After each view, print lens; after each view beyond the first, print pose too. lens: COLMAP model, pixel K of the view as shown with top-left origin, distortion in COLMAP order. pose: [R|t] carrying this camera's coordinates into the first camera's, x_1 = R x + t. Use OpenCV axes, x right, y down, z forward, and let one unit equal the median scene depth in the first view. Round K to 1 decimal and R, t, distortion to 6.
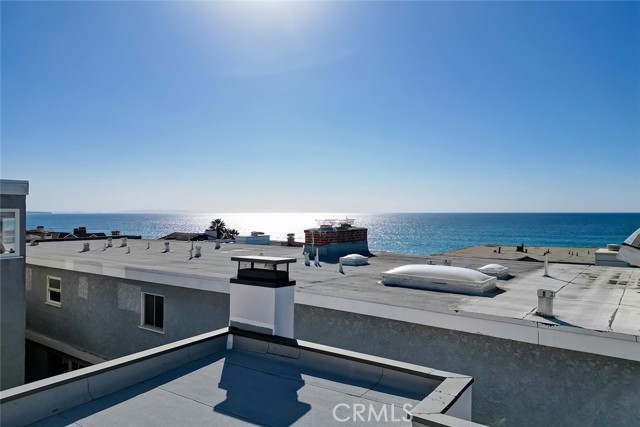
lens RADIAL K [[449.3, 0, 320.0], [0, 449.3, 213.5], [0, 0, 1]] dist [0.064726, -0.060337]
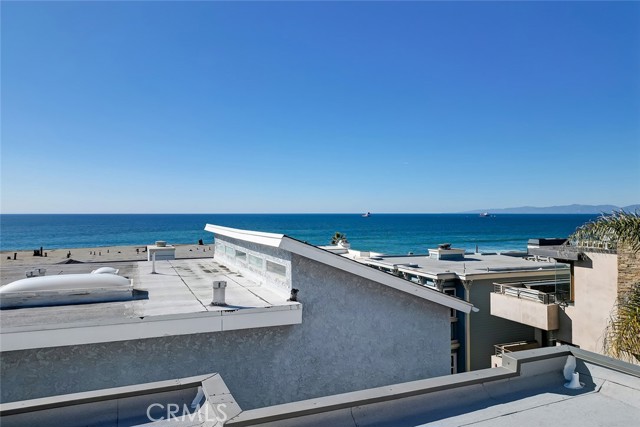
lens RADIAL K [[449.3, 0, 320.0], [0, 449.3, 213.5], [0, 0, 1]] dist [0.064726, -0.060337]
pose [[0.525245, -0.000890, 0.850950, -0.307498], [0.002742, 0.999996, -0.000646, 0.002764], [-0.850946, 0.002672, 0.525246, 0.202917]]
